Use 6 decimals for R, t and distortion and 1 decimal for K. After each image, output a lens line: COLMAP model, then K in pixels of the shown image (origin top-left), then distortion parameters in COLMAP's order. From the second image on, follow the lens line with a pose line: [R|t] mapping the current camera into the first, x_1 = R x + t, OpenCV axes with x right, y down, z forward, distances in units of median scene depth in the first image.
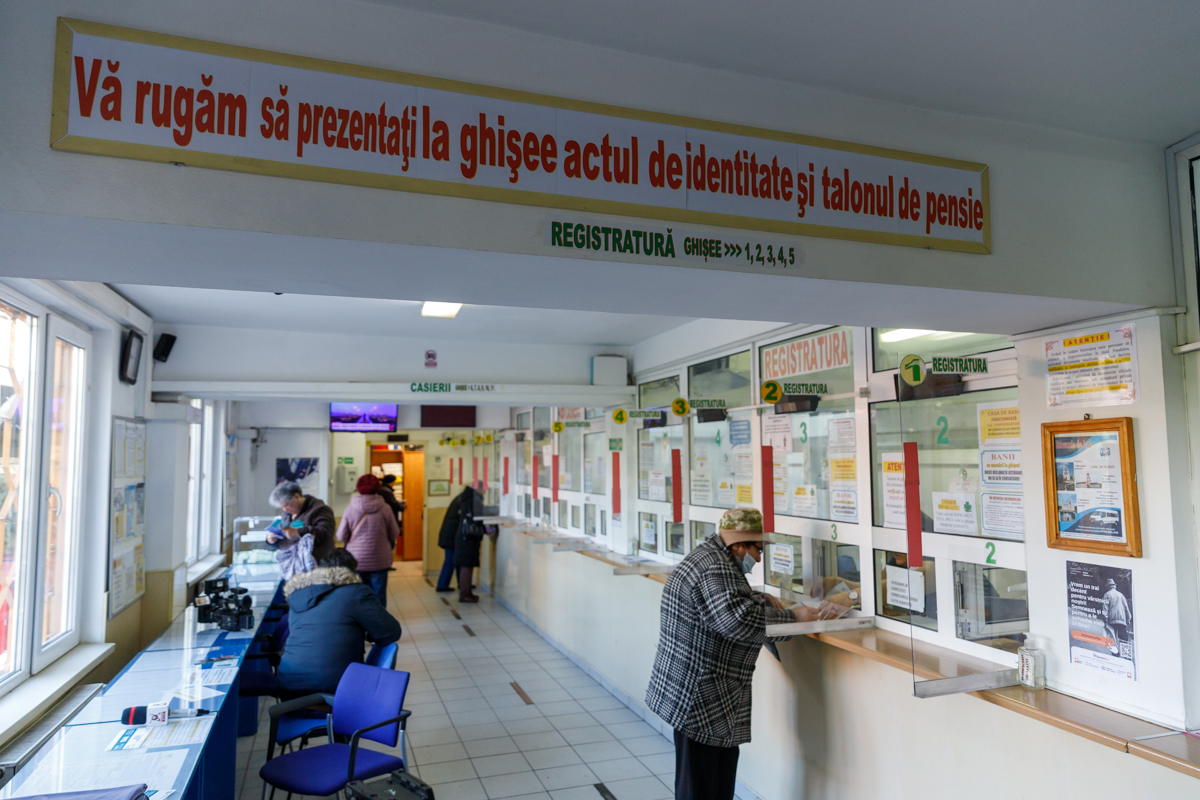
lens RADIAL K [[795.5, 0, 600.4], [0, 795.5, 405.8], [0, 0, 1]] dist [0.005991, -0.000054]
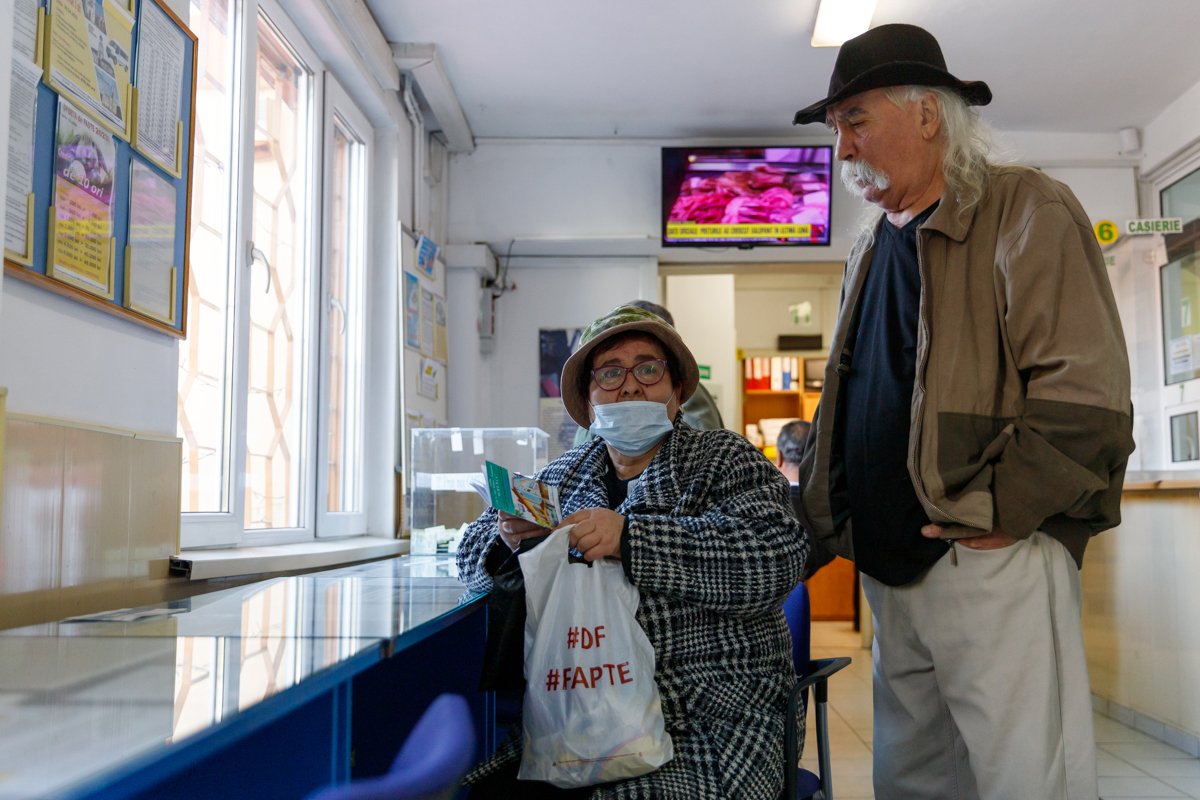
lens RADIAL K [[1225.1, 0, 602.1], [0, 1225.1, 397.8], [0, 0, 1]] dist [-0.018733, 0.000000]
pose [[0.933263, -0.026589, -0.358209, -0.251738], [0.021412, 0.999601, -0.018412, 0.188358], [0.358556, 0.009513, 0.933460, 0.703178]]
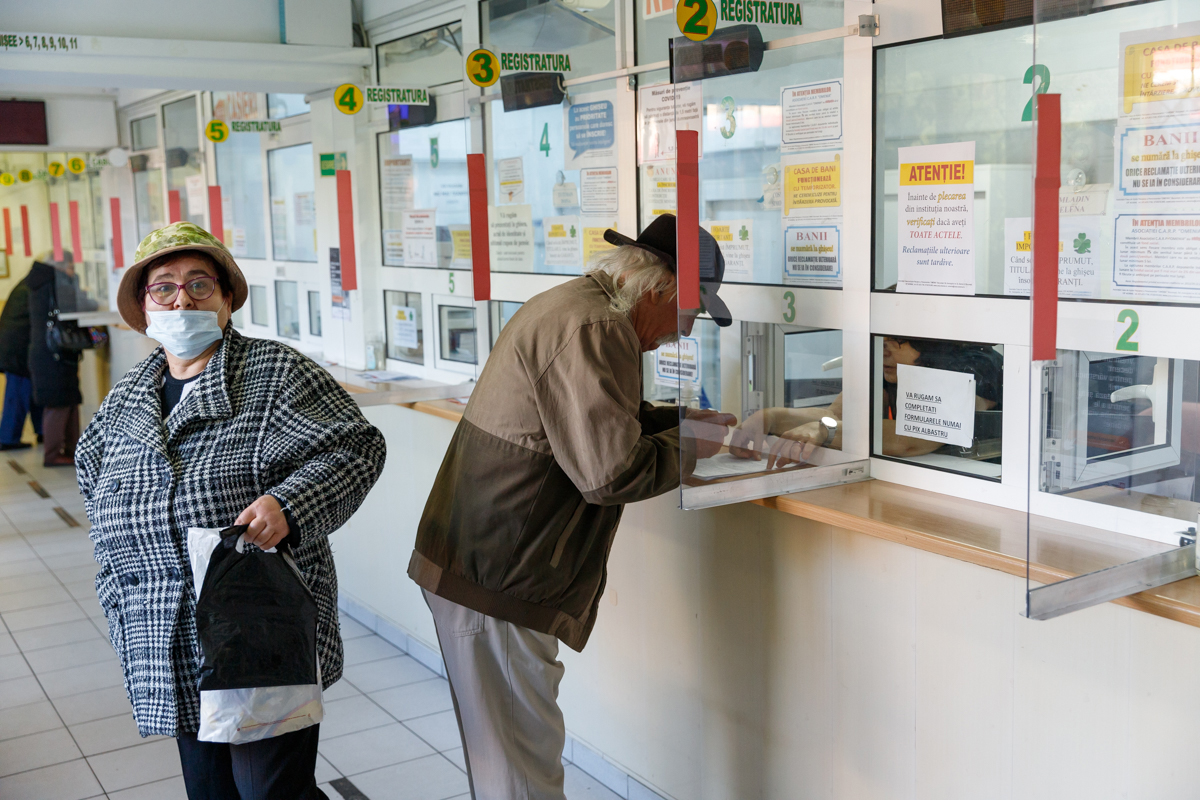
lens RADIAL K [[1279.6, 0, 603.4], [0, 1279.6, 394.6], [0, 0, 1]] dist [0.006799, 0.000000]
pose [[0.970269, -0.046643, 0.237491, -0.016476], [-0.002884, 0.978957, 0.204048, 0.025208], [-0.242011, -0.198666, 0.949717, 0.126073]]
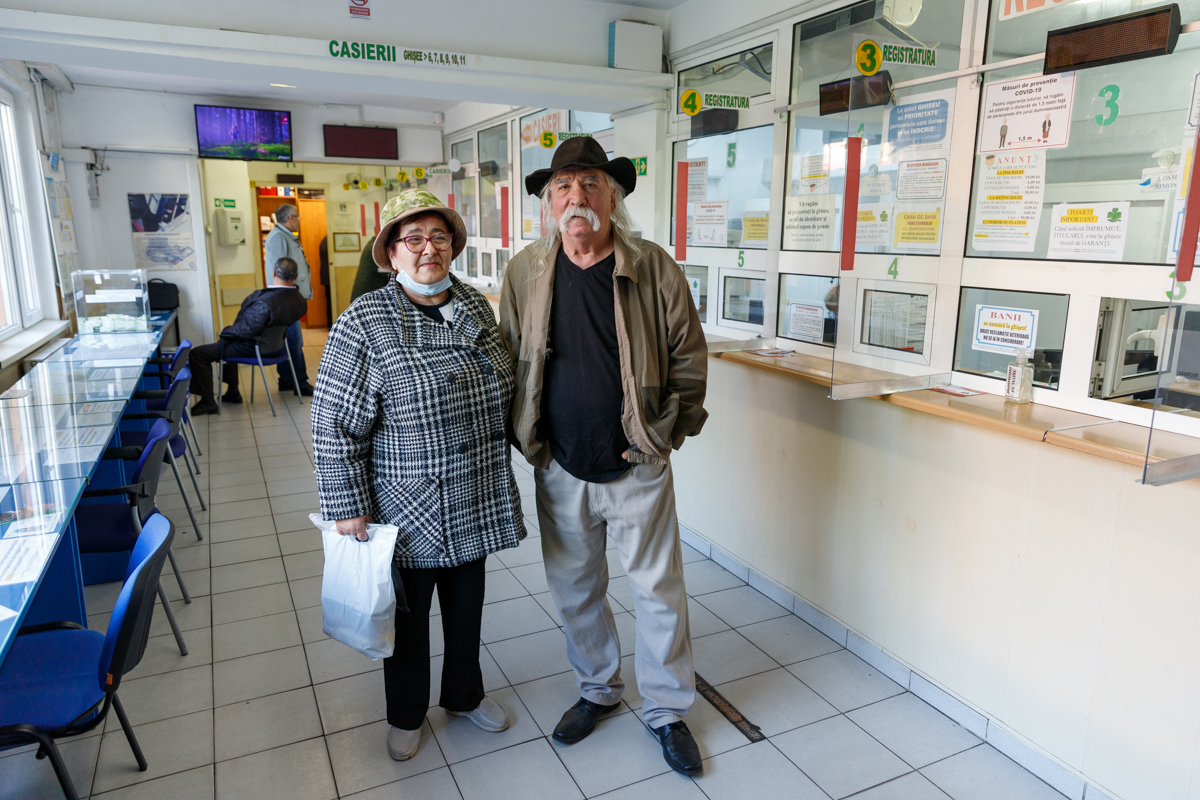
lens RADIAL K [[795.5, 0, 609.5], [0, 795.5, 401.0], [0, 0, 1]] dist [0.005991, -0.000054]
pose [[0.991090, -0.010490, 0.132778, -0.099975], [-0.027175, 0.959998, 0.278686, 0.053452], [-0.130390, -0.279811, 0.951159, 0.291877]]
